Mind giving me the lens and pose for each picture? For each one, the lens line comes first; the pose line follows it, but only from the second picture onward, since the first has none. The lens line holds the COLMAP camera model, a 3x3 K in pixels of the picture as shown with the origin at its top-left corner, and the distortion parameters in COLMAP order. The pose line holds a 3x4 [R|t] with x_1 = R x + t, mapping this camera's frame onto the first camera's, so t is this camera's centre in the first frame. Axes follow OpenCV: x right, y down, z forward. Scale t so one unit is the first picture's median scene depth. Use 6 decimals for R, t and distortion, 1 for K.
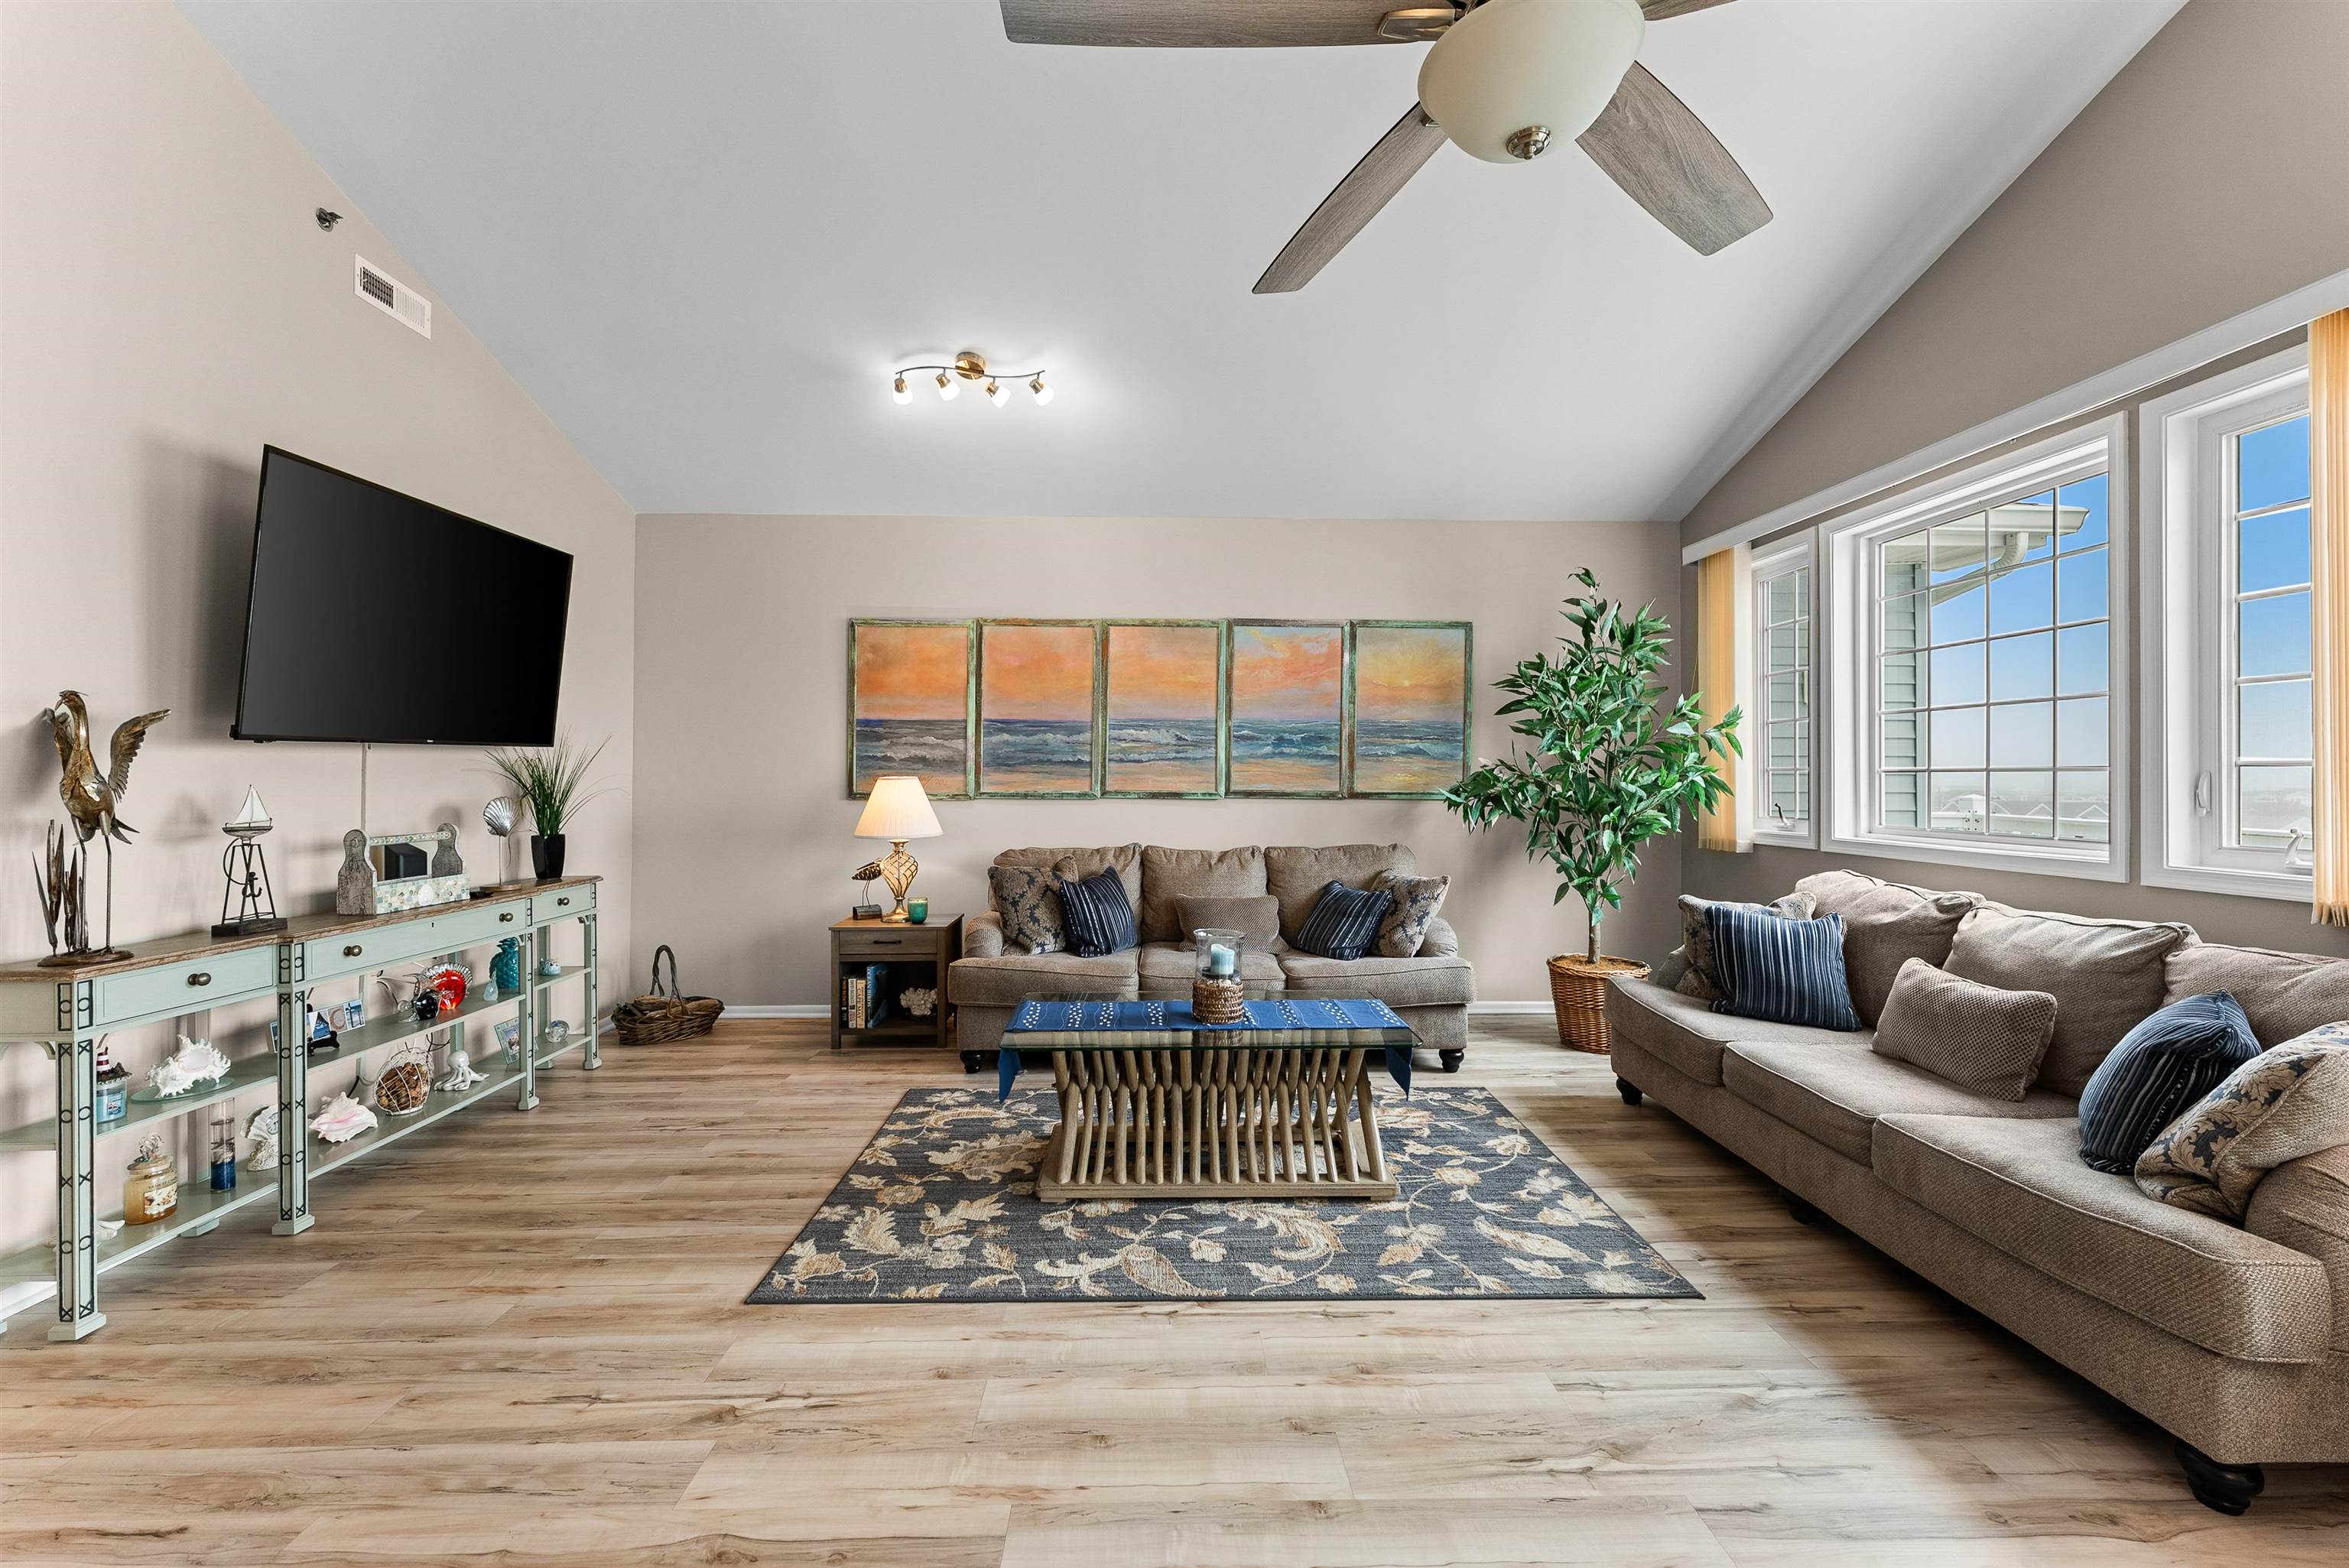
lens RADIAL K [[946.5, 0, 1170.5], [0, 946.5, 780.8], [0, 0, 1]] dist [-0.000894, -0.000442]
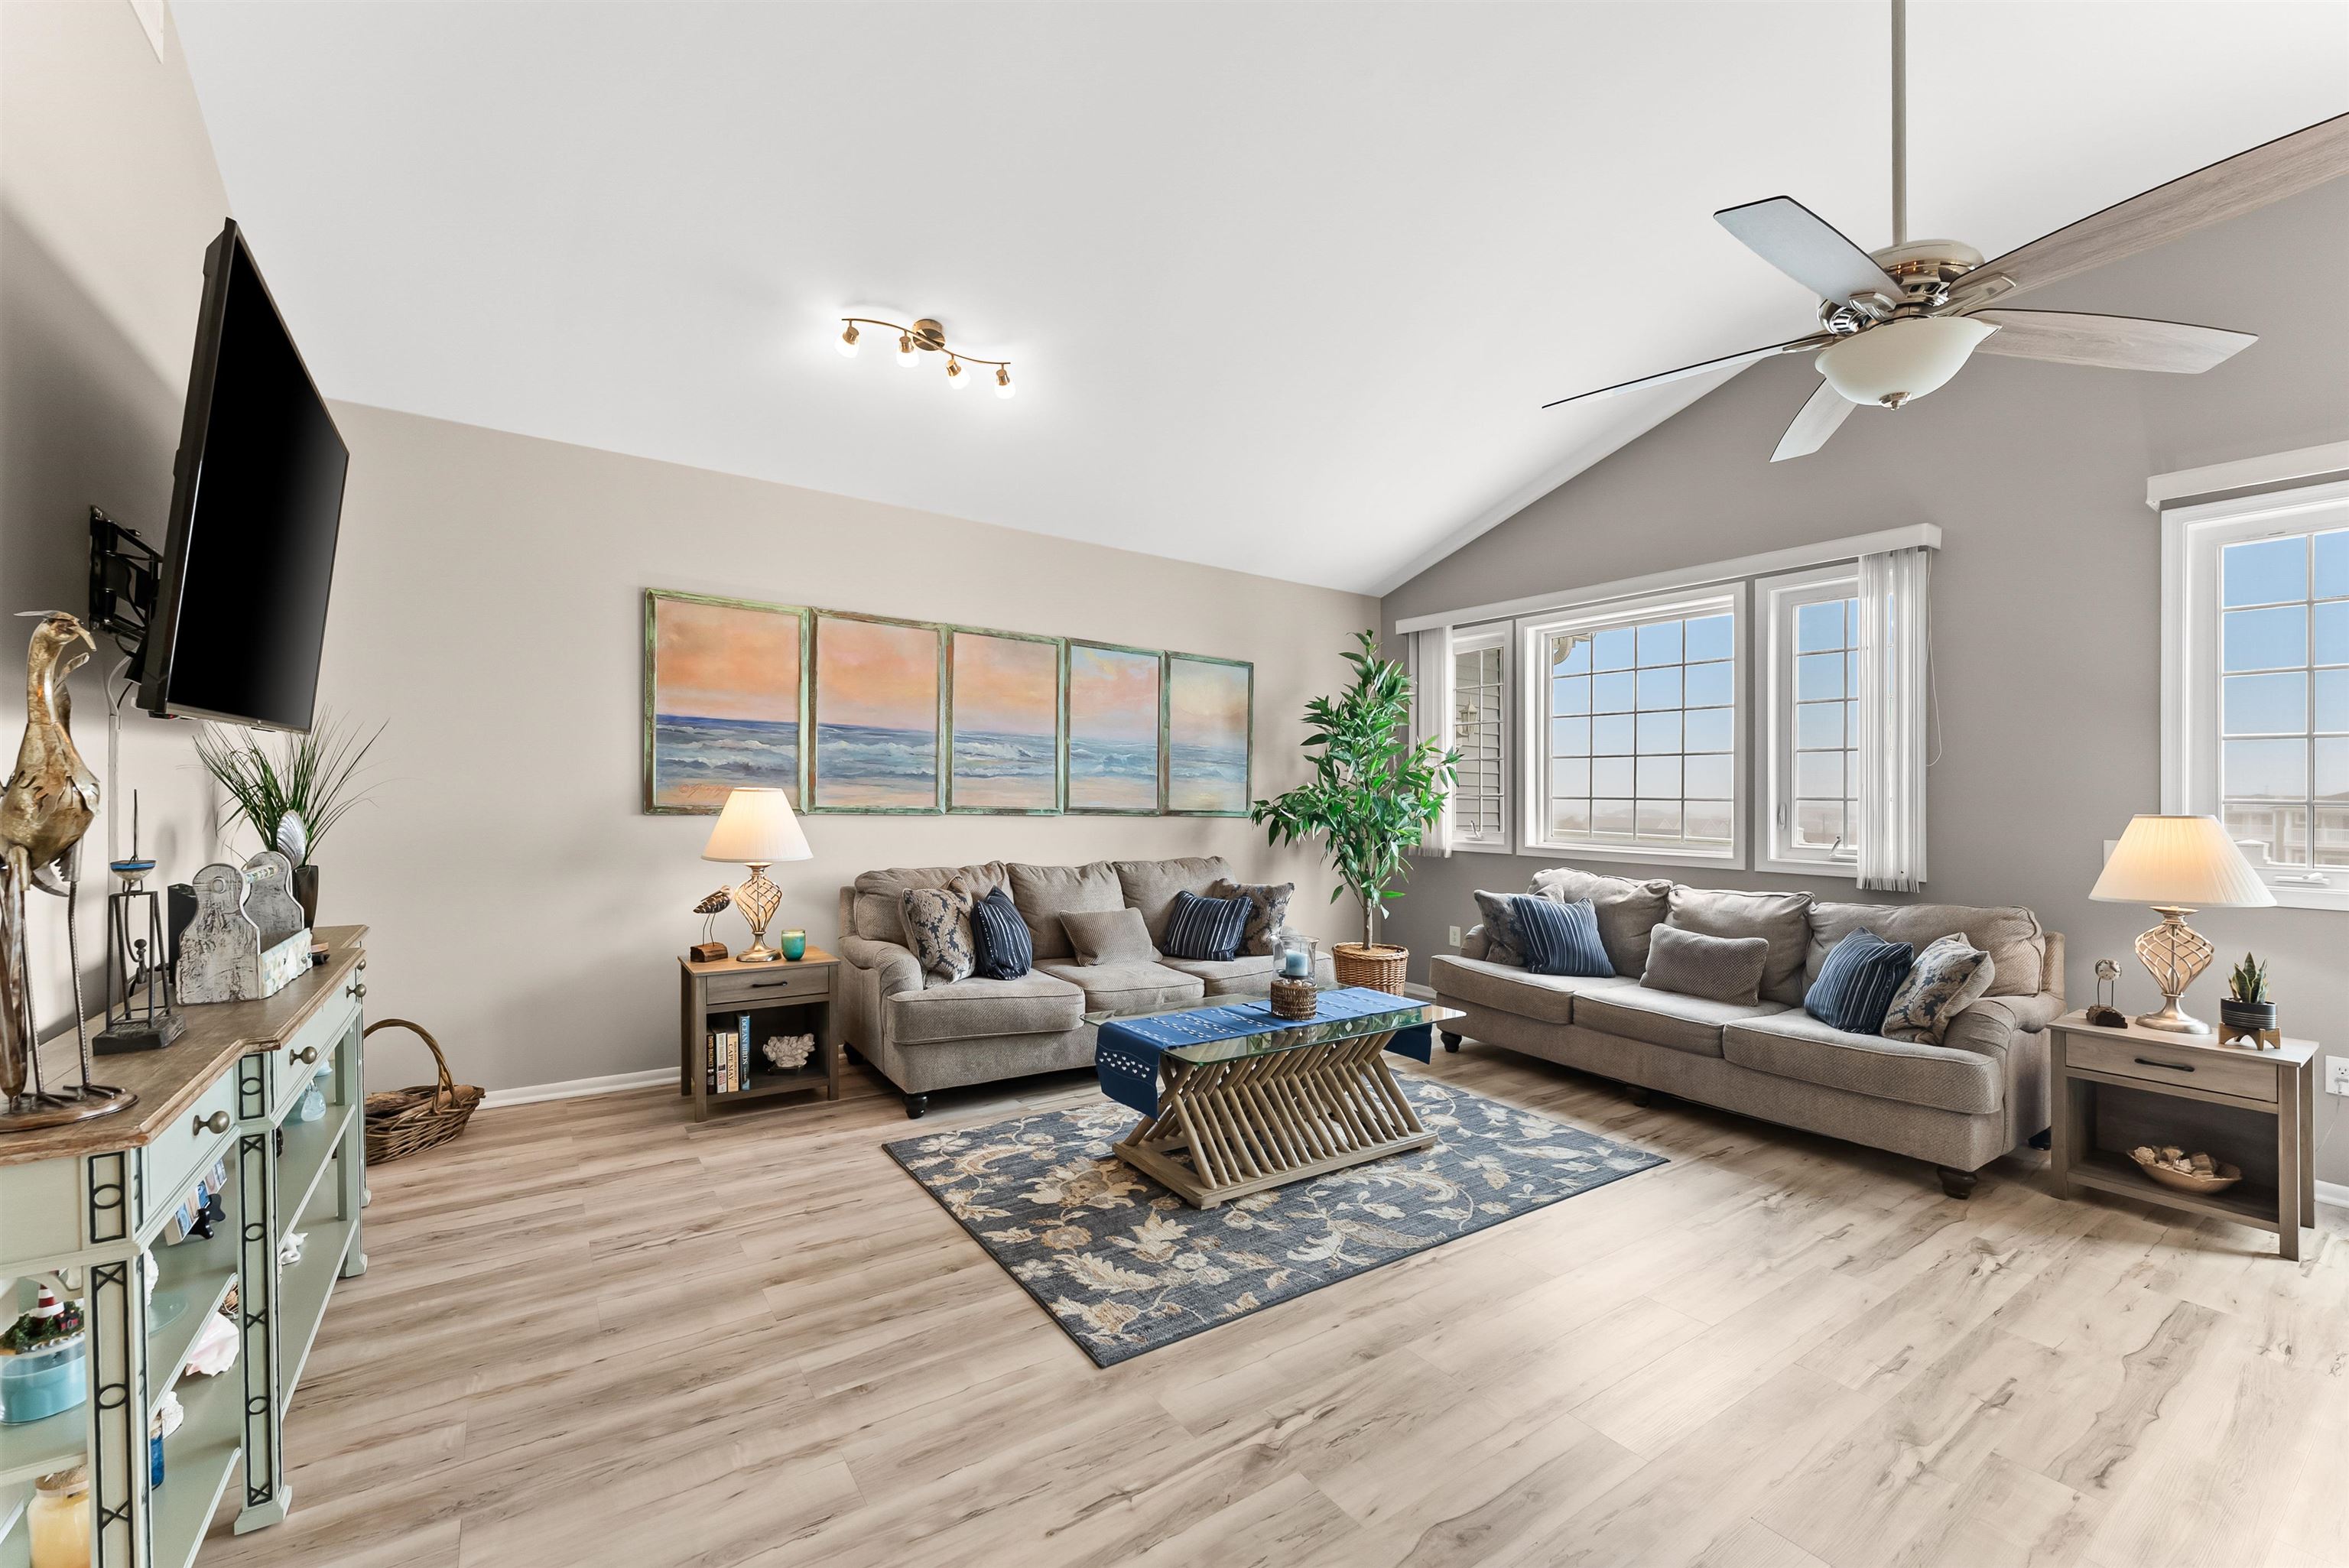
lens RADIAL K [[946.5, 0, 1160.6], [0, 946.5, 803.9], [0, 0, 1]] dist [-0.000894, -0.000442]
pose [[0.841532, 0.010602, 0.540103, -0.591732], [-0.015026, 0.999880, 0.003785, 0.001823], [-0.539998, -0.011301, 0.841590, 0.134946]]
